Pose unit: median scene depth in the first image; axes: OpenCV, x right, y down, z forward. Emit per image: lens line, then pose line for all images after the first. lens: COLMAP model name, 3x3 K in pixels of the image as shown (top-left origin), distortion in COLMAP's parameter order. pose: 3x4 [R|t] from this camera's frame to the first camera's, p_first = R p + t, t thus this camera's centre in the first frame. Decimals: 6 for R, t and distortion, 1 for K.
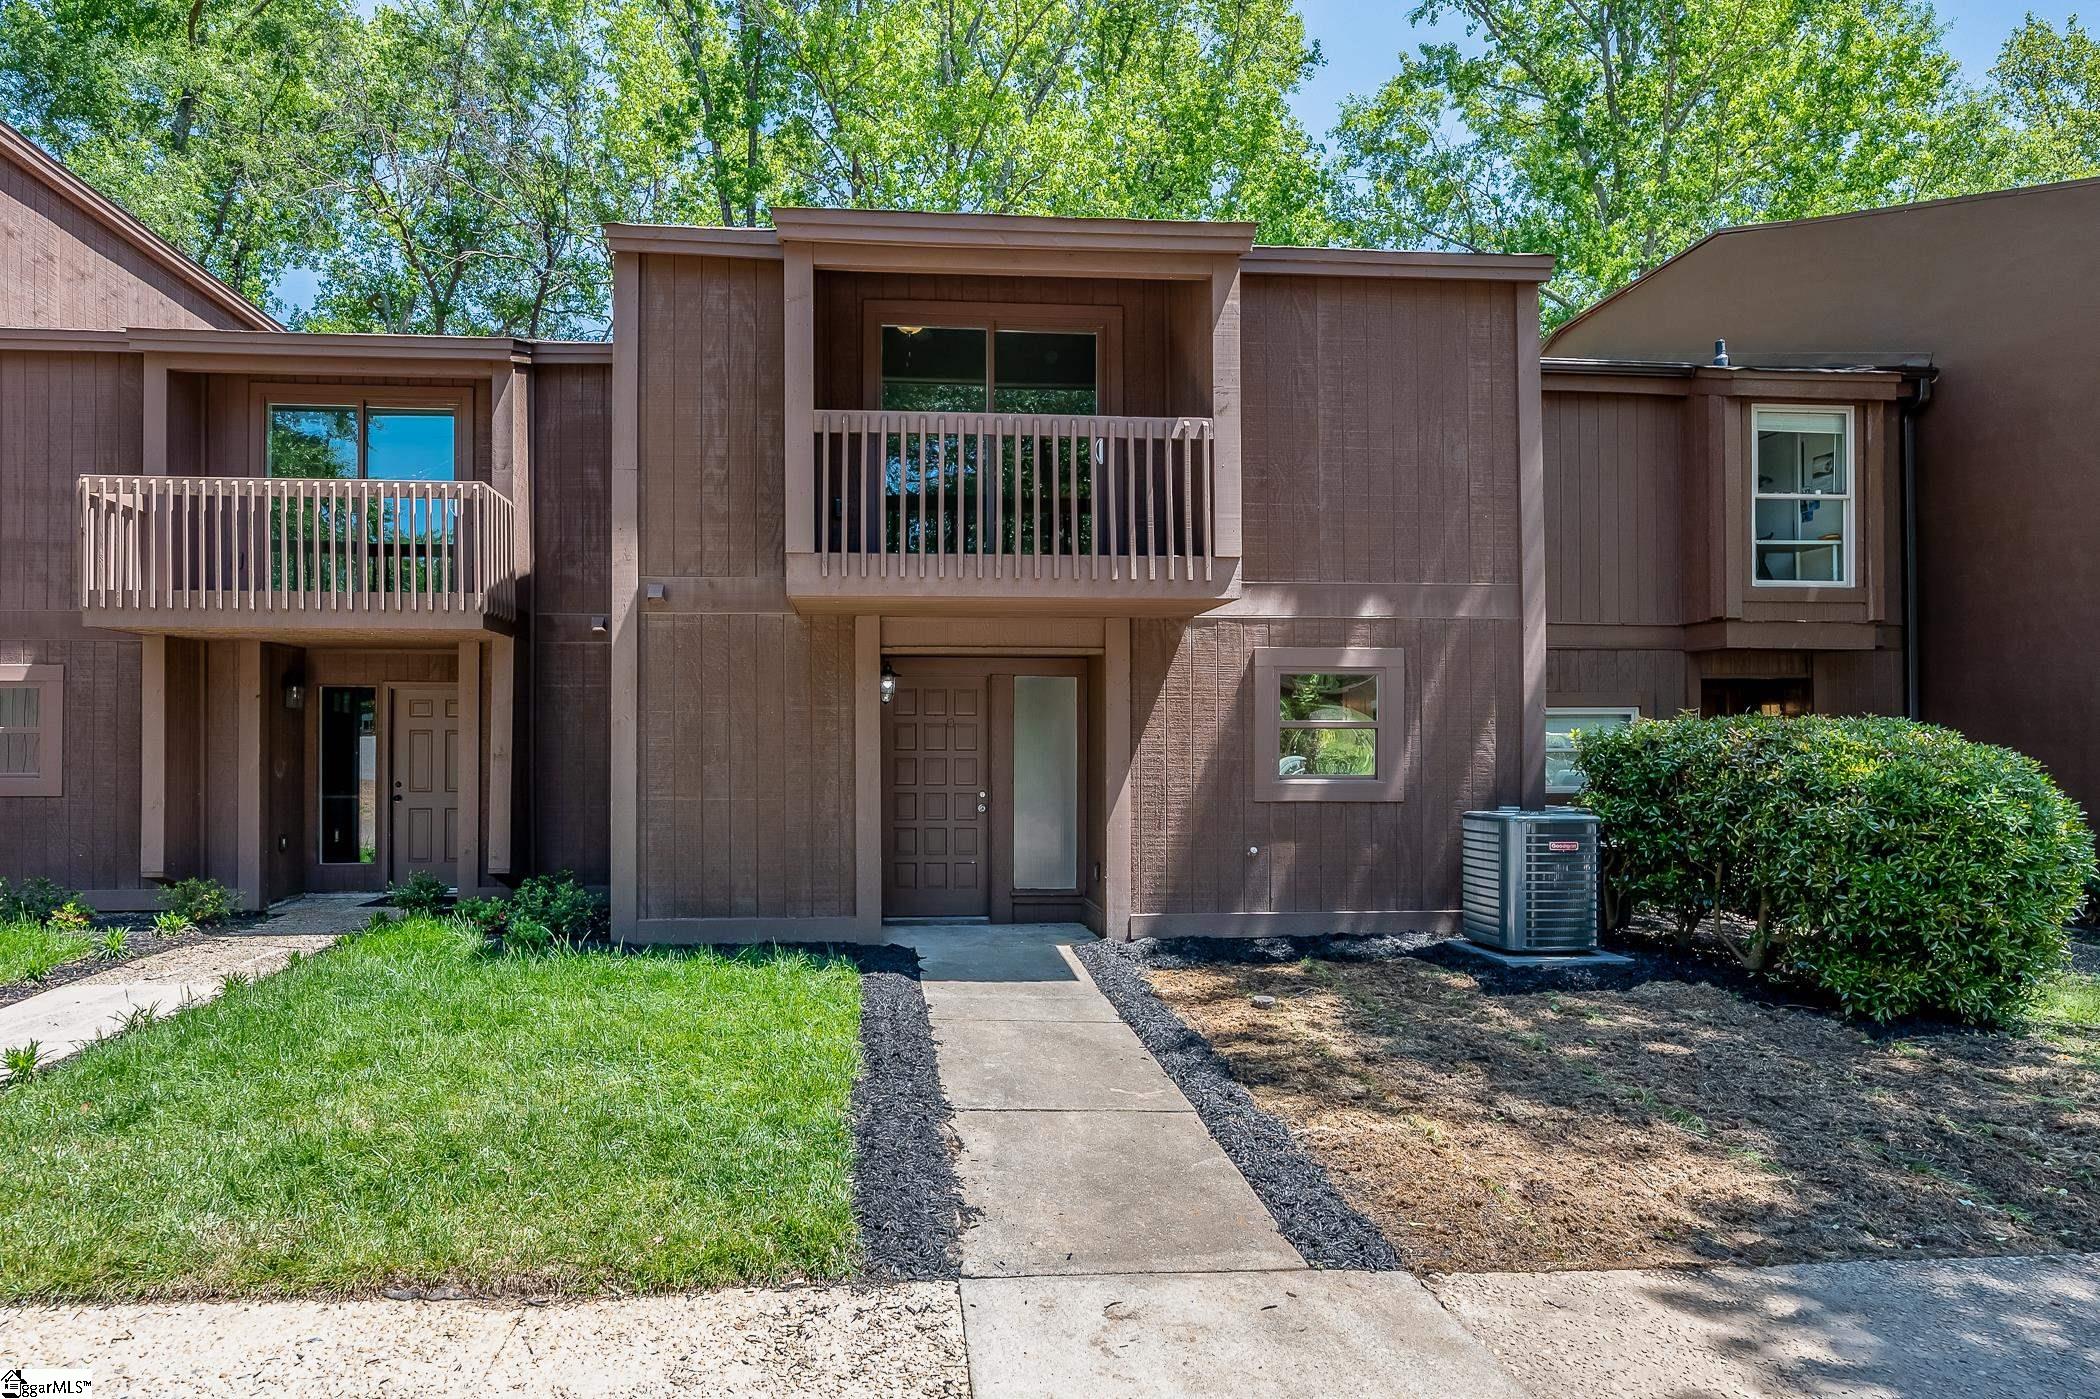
lens RADIAL K [[1200.8, 0, 1049.8], [0, 1200.8, 718.6], [0, 0, 1]] dist [0.003240, -0.000171]
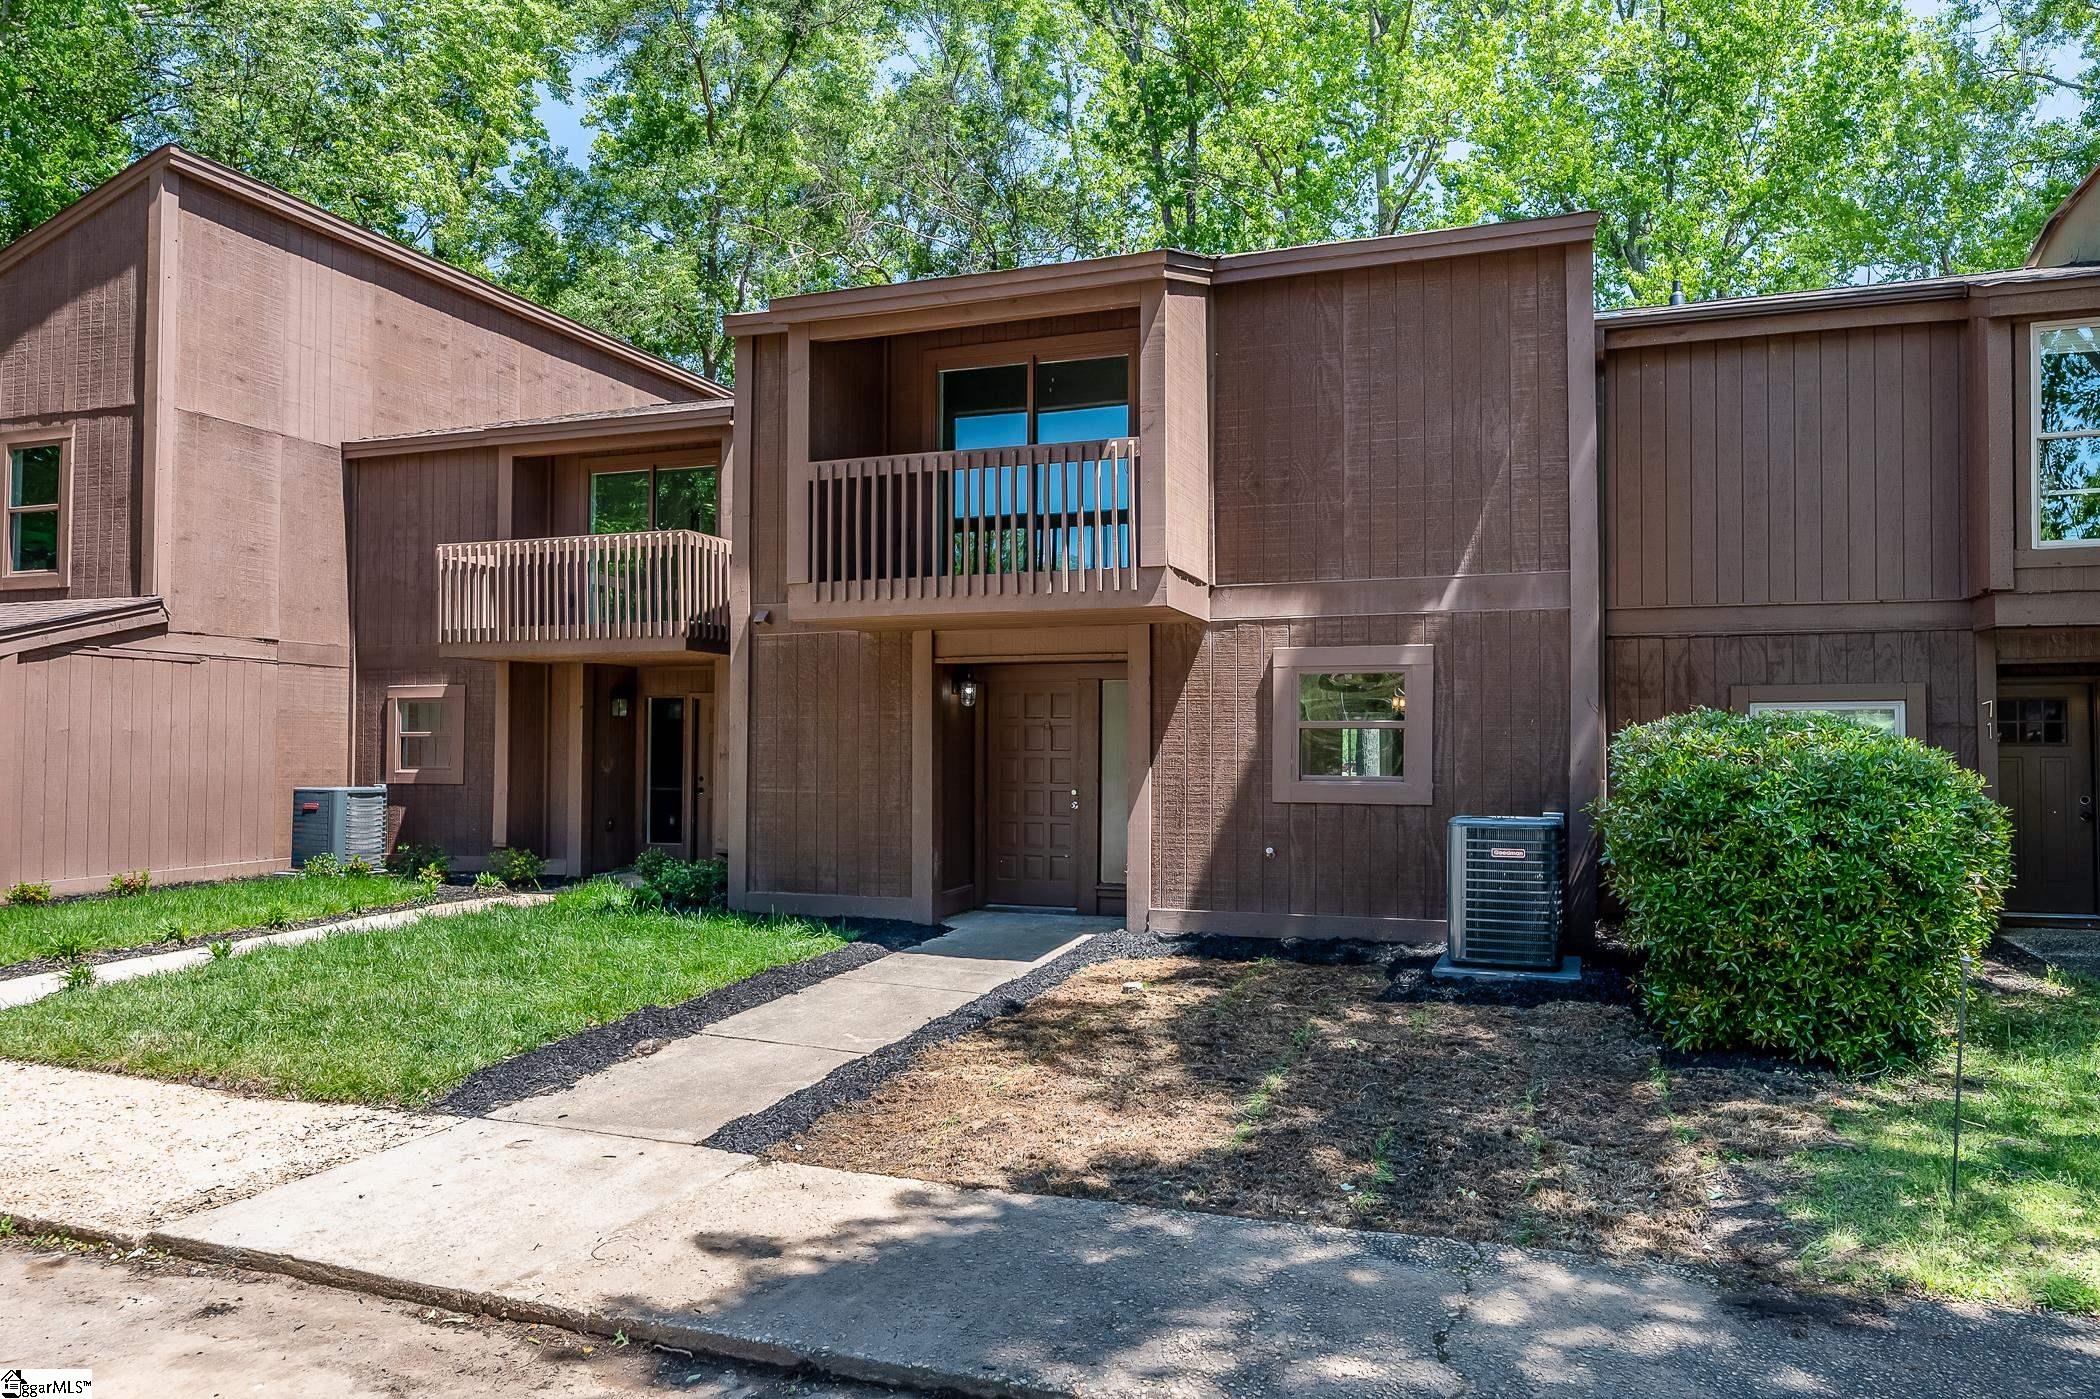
lens RADIAL K [[1268.2, 0, 1050.0], [0, 1268.2, 699.5], [0, 0, 1]] dist [-0.000136, -0.002304]
pose [[0.923059, -0.013785, -0.384412, 0.402100], [0.008103, 0.999833, -0.016395, -0.000733], [0.384574, 0.012019, 0.923016, -0.048313]]
